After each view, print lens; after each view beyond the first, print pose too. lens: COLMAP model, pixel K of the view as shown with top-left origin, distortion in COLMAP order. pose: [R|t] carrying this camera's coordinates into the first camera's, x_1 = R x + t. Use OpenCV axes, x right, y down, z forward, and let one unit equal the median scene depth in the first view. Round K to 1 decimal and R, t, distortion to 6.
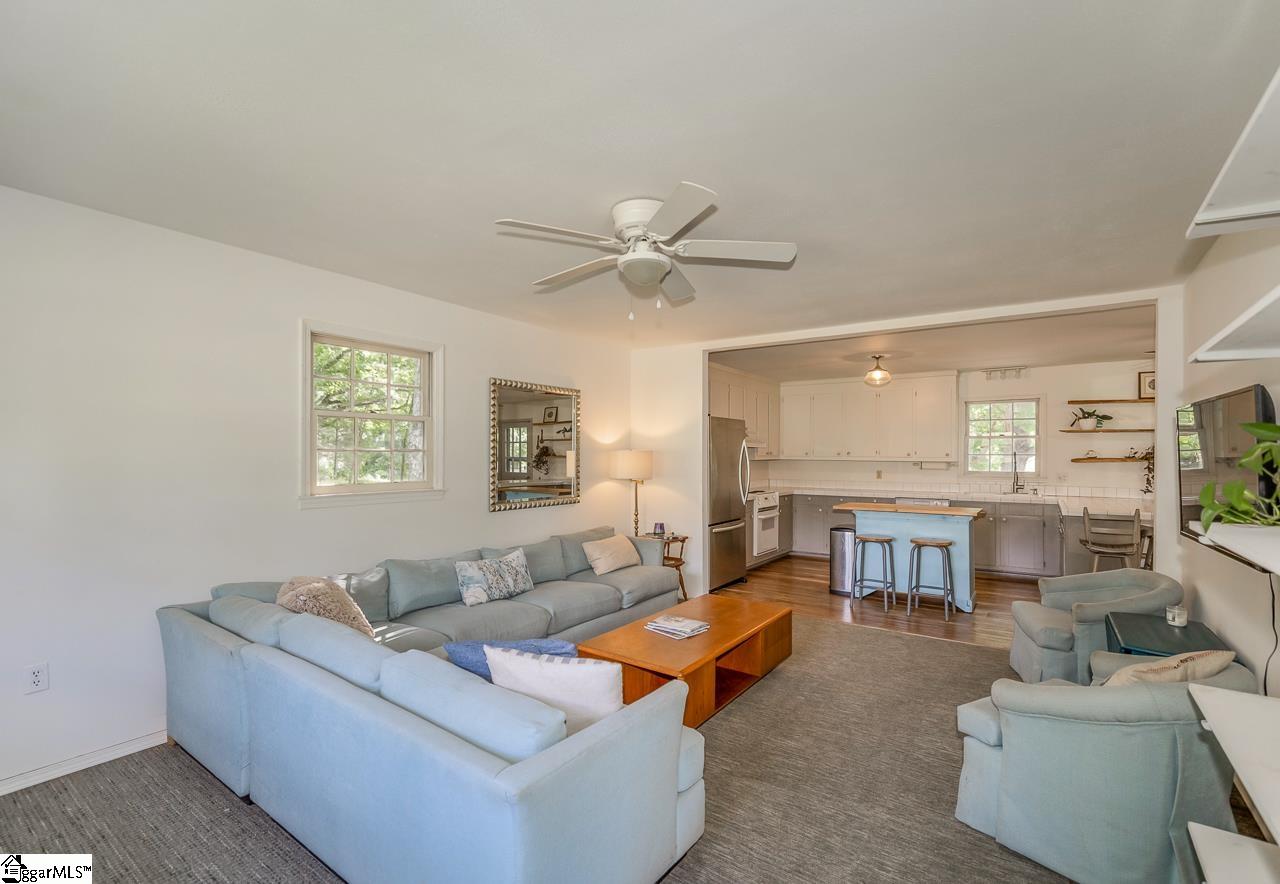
lens RADIAL K [[583.1, 0, 666.1], [0, 583.1, 451.1], [0, 0, 1]] dist [-0.001041, -0.000575]
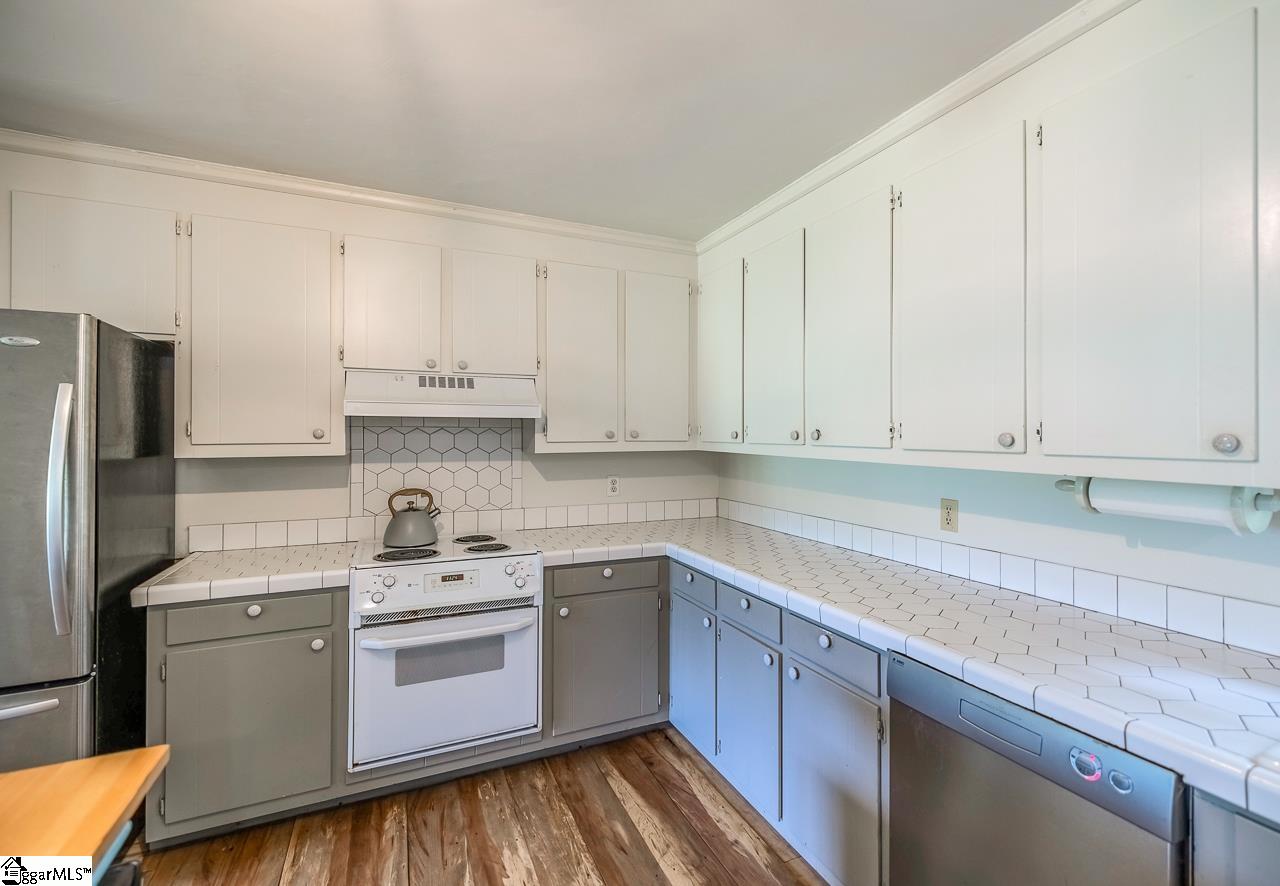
lens RADIAL K [[583.1, 0, 698.4], [0, 583.1, 428.3], [0, 0, 1]] dist [-0.001041, -0.000575]
pose [[0.870026, -0.006117, -0.492968, 0.461535], [0.003298, 0.999973, -0.006589, 0.002882], [0.492995, 0.004107, 0.870022, 0.821409]]
